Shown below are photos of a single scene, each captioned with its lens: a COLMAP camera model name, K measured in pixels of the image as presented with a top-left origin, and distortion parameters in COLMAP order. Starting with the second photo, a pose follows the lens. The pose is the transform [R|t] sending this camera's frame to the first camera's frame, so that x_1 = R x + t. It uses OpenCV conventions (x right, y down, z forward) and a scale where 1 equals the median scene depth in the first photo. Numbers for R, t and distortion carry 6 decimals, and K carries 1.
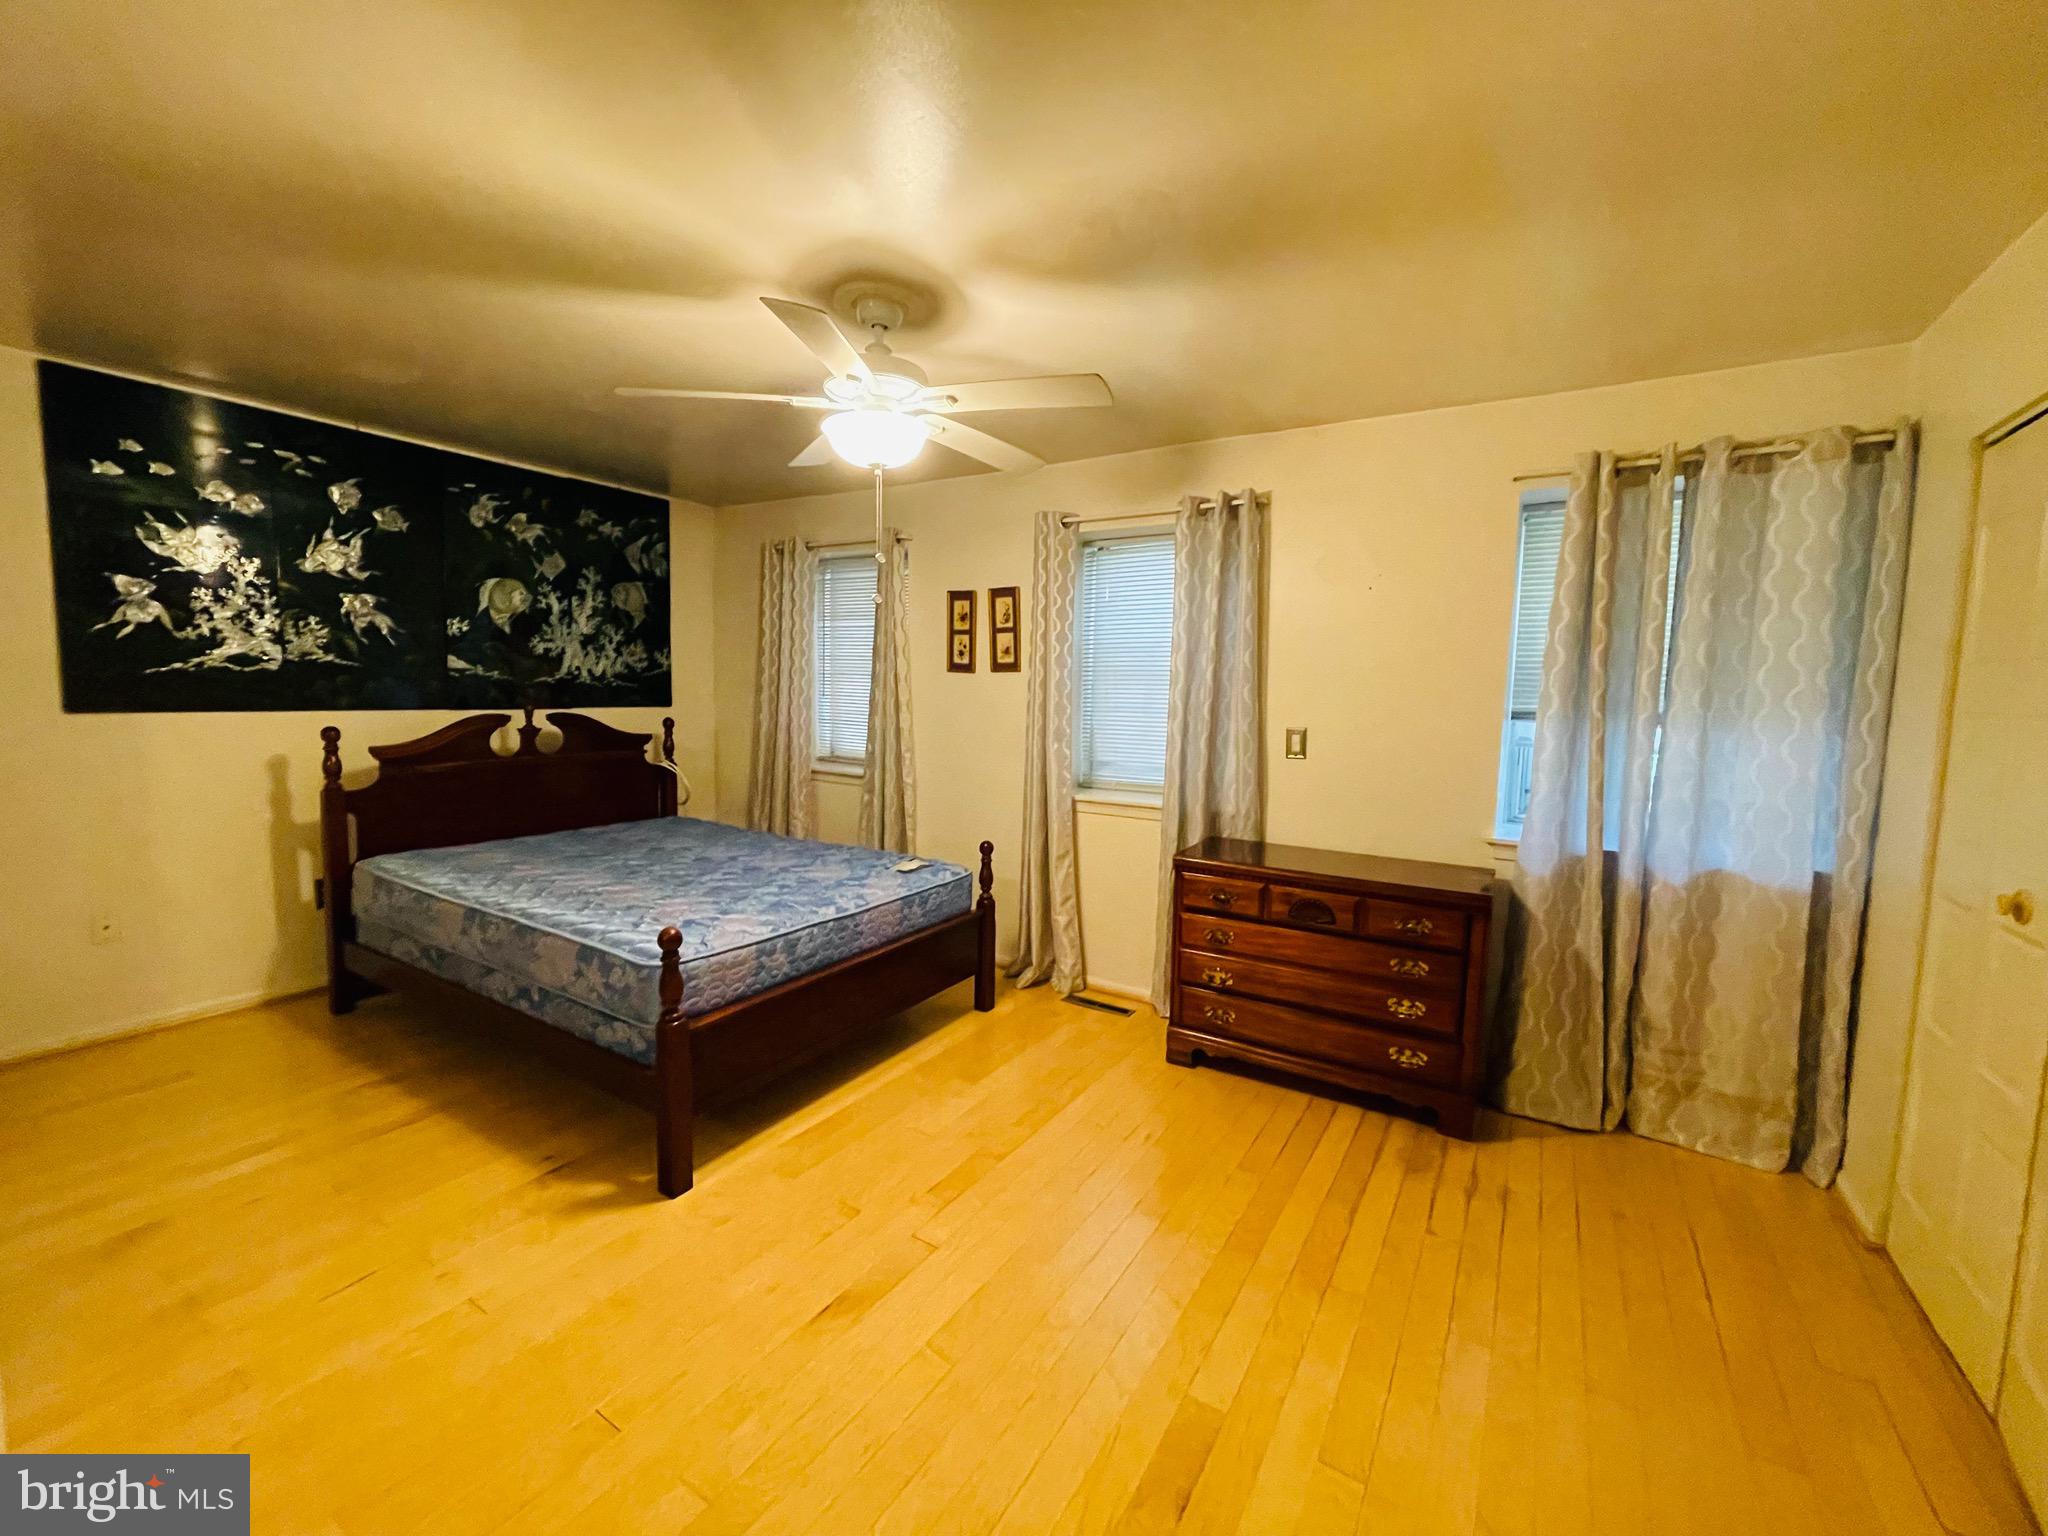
lens RADIAL K [[819.2, 0, 1014.9], [0, 819.2, 763.1], [0, 0, 1]] dist [-0.008900, 0.002676]
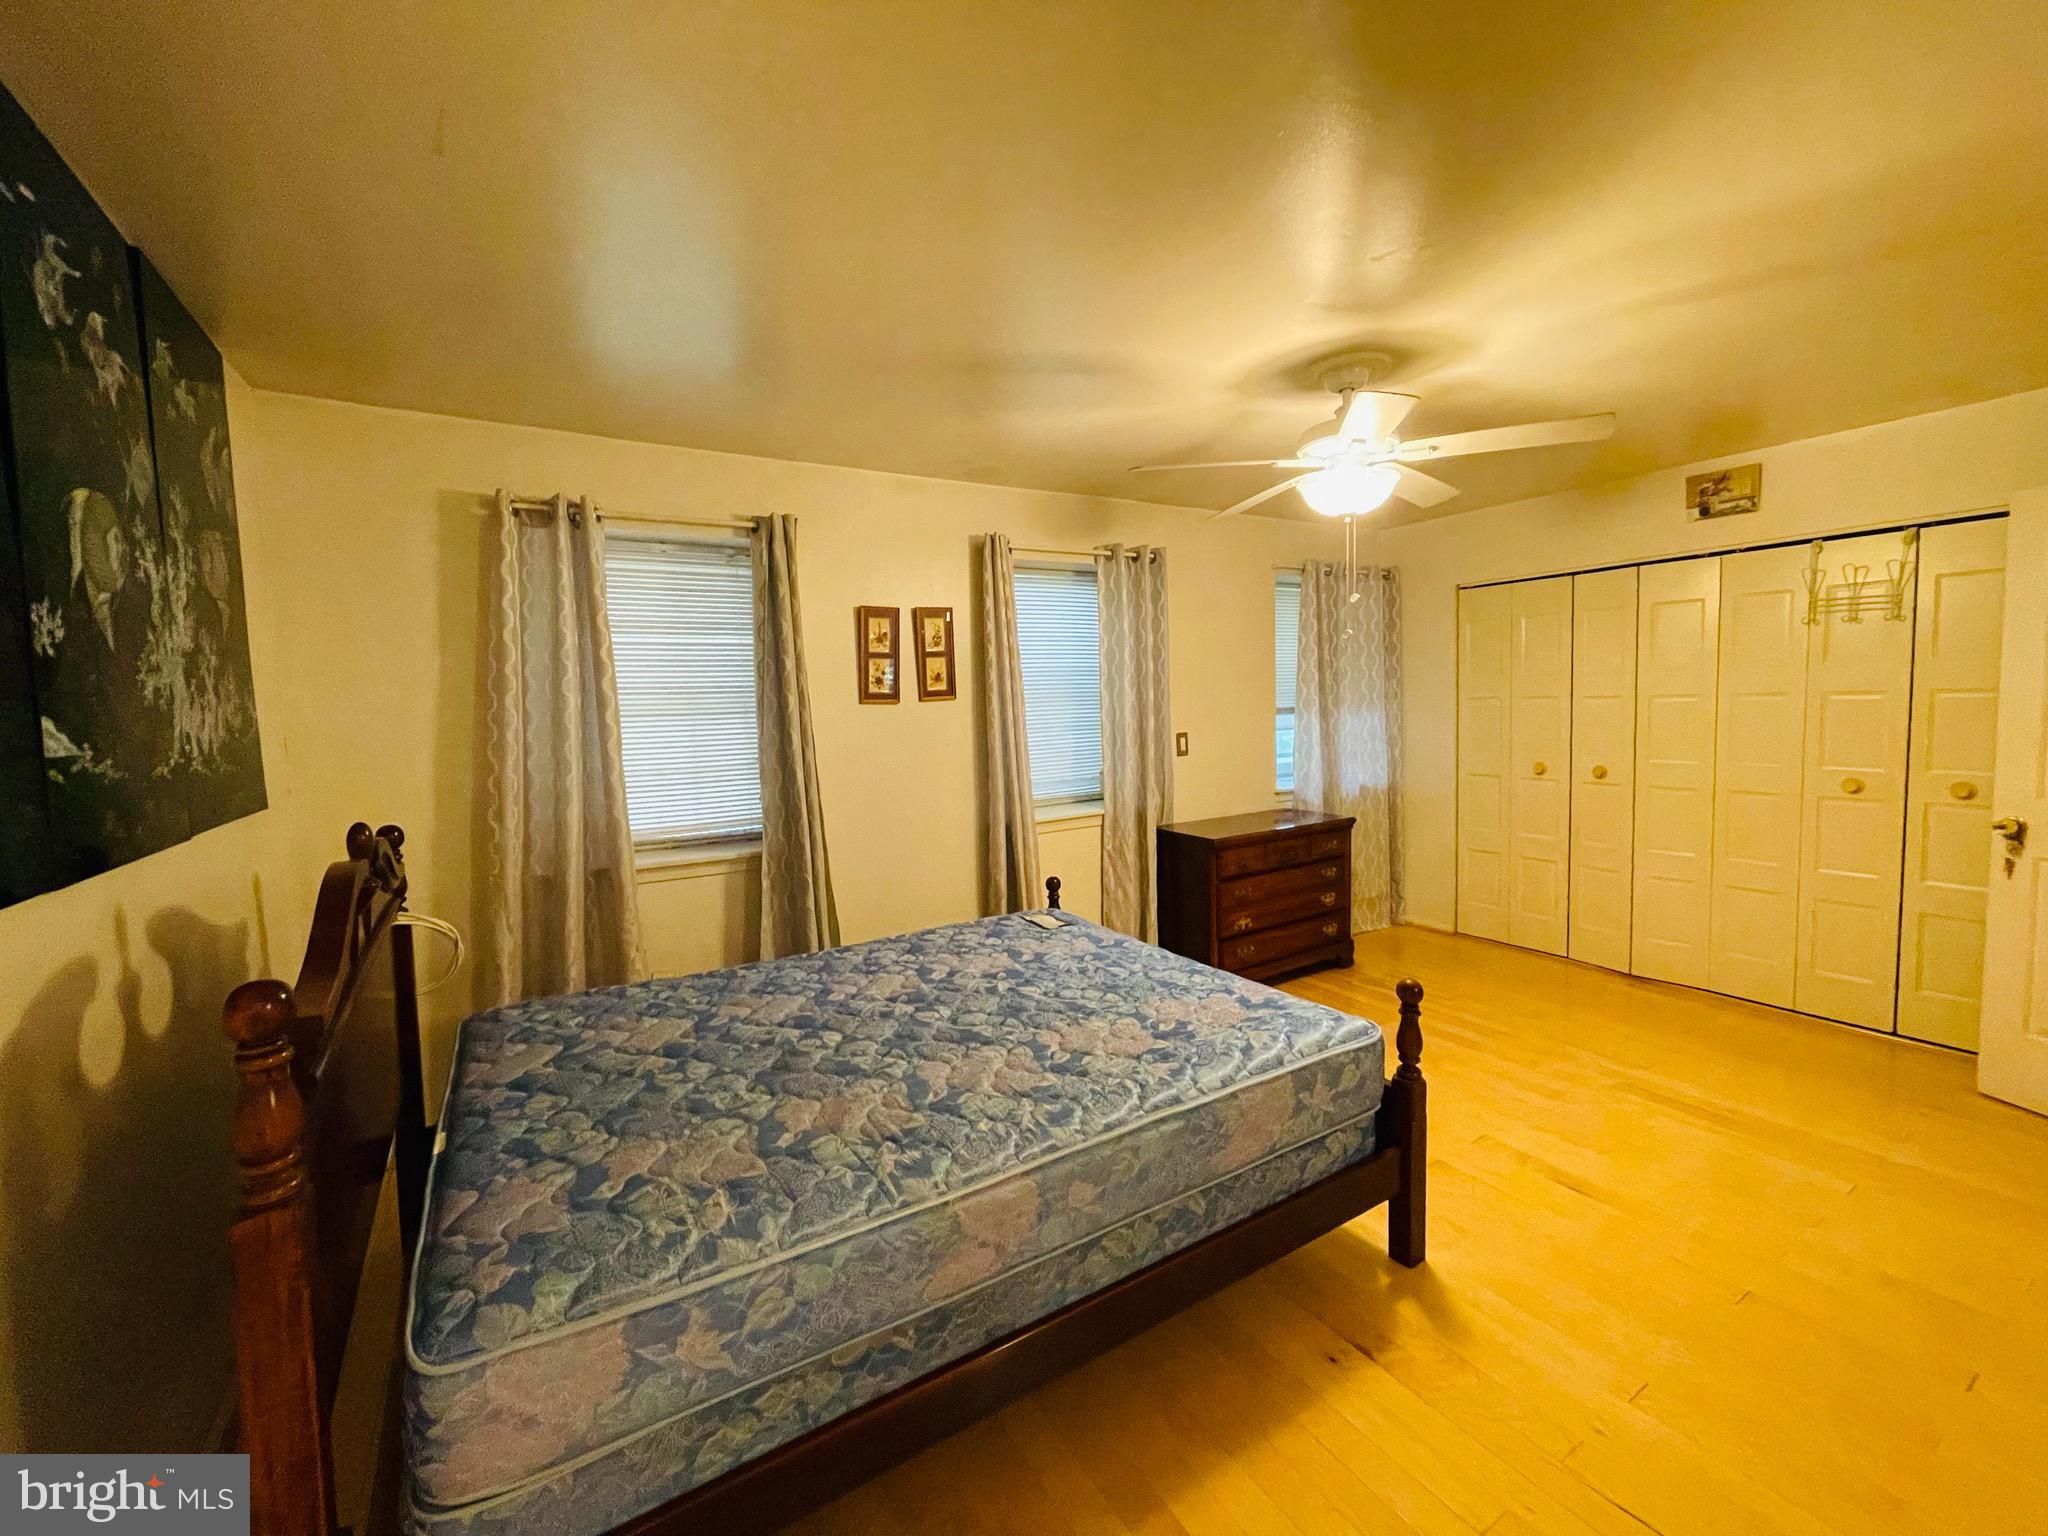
lens RADIAL K [[819.2, 0, 1024.3], [0, 819.2, 761.7], [0, 0, 1]] dist [-0.008900, 0.002676]
pose [[0.455821, -0.106707, 0.883652, -0.772497], [0.126152, 0.990511, 0.054538, -0.082335], [-0.881086, 0.086615, 0.464957, 0.505469]]
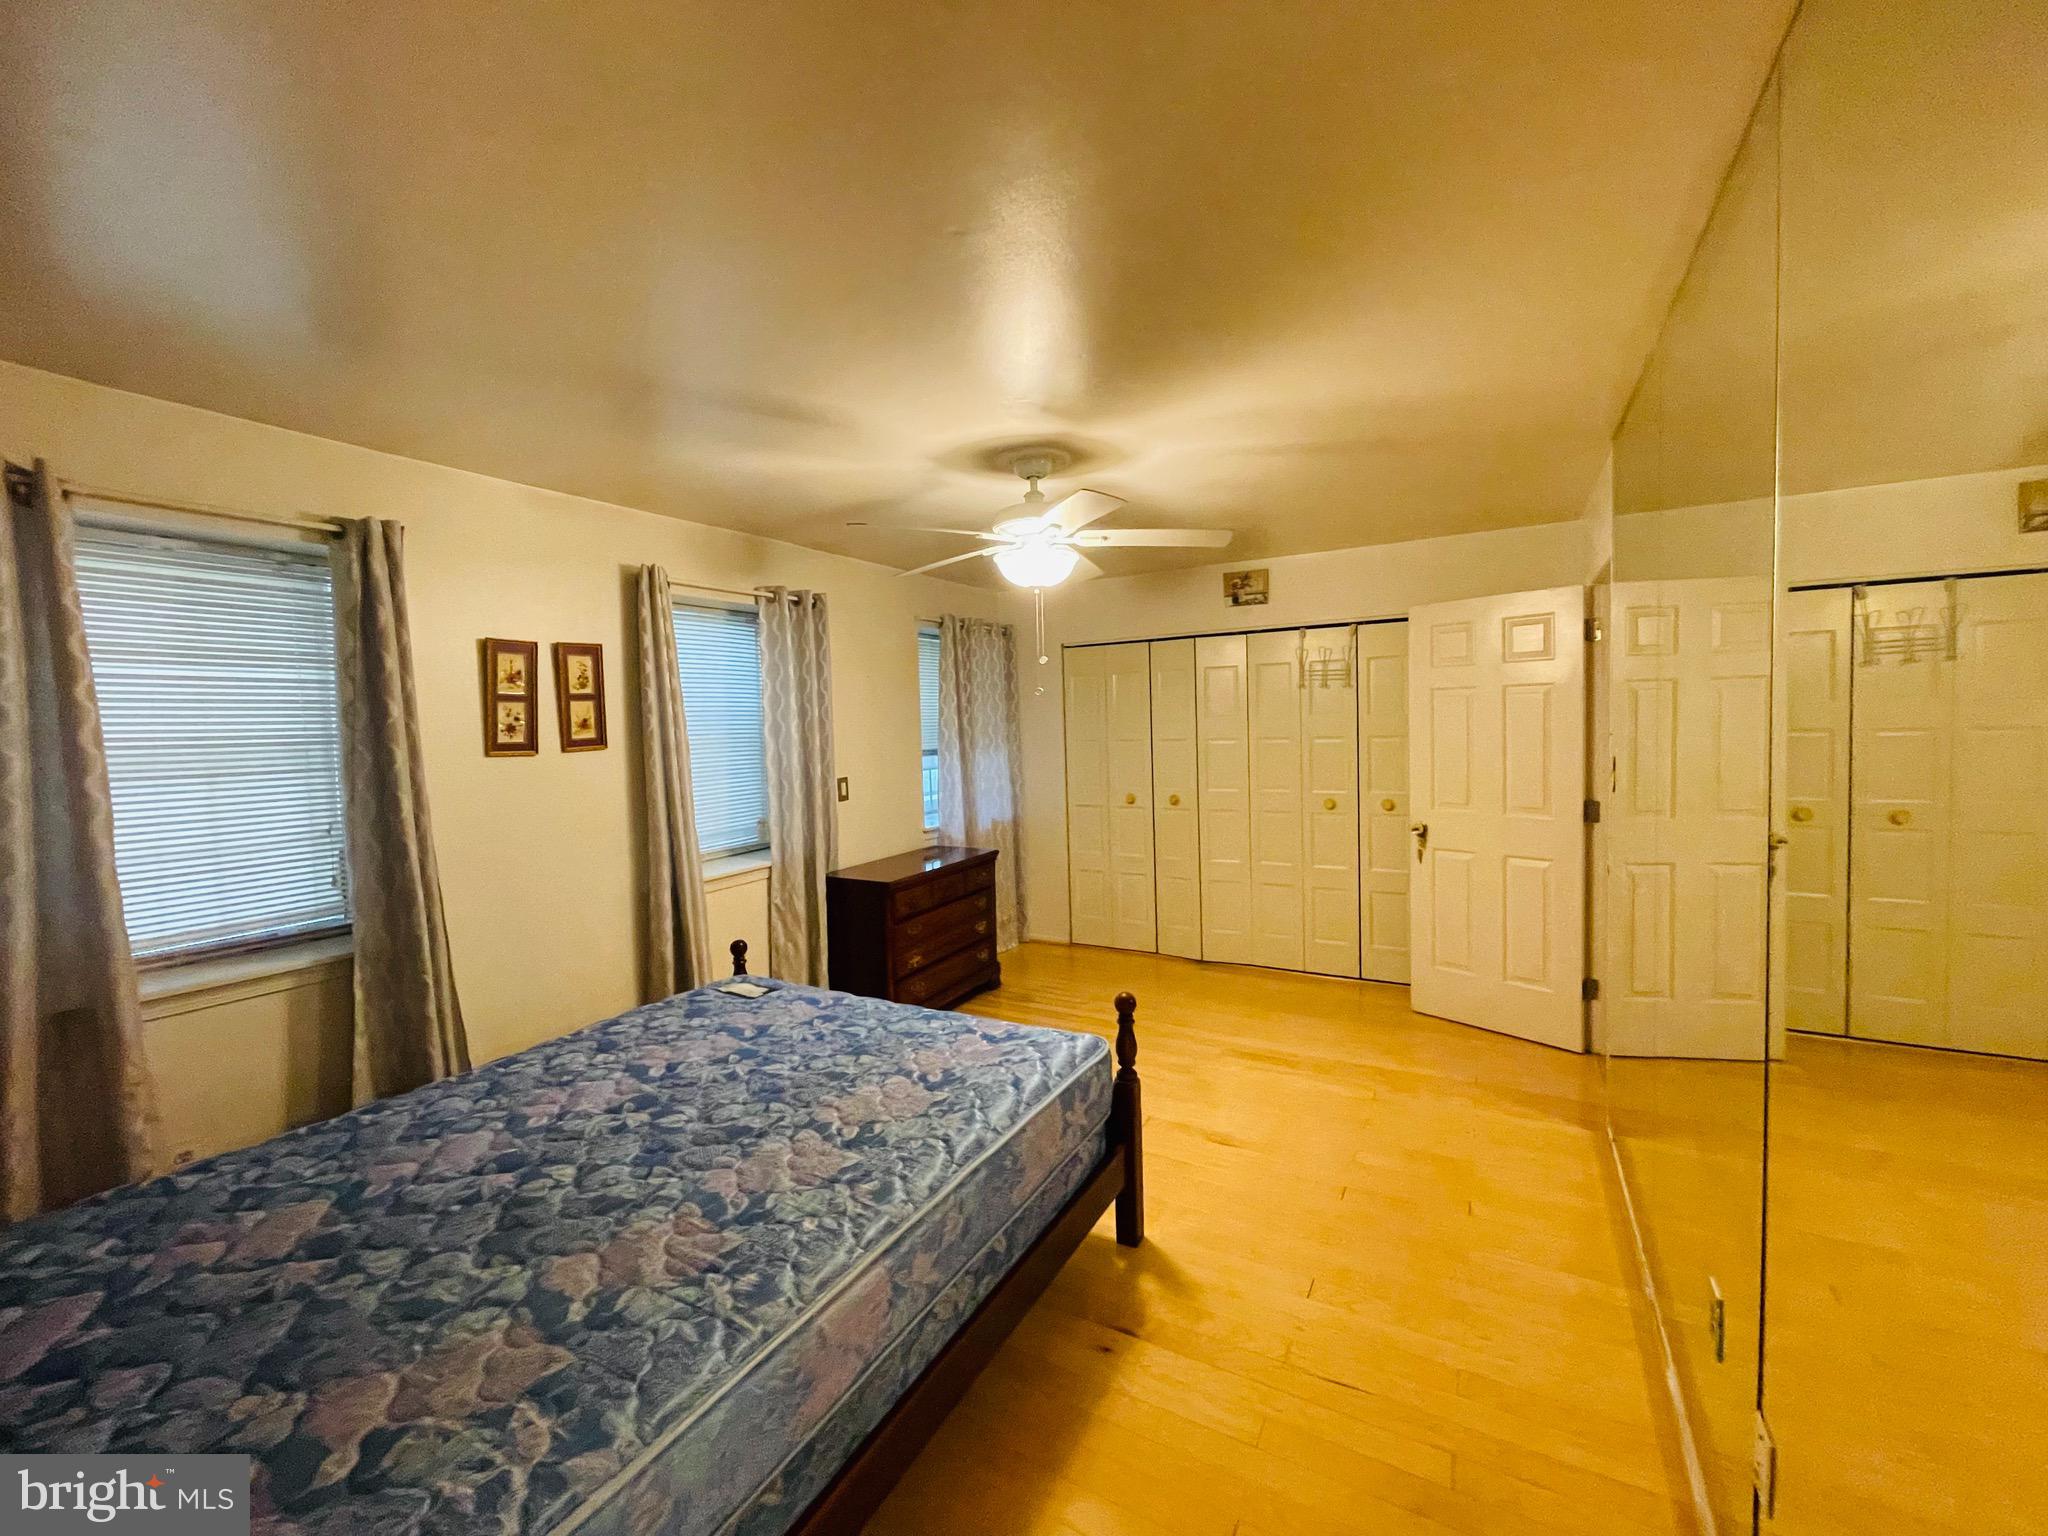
lens RADIAL K [[819.2, 0, 1019.6], [0, 819.2, 760.1], [0, 0, 1]] dist [-0.008900, 0.002676]
pose [[-0.031349, -0.071223, 0.996968, -0.802812], [0.122091, 0.989716, 0.074544, -0.110062], [-0.992024, 0.124057, -0.022331, 0.610191]]
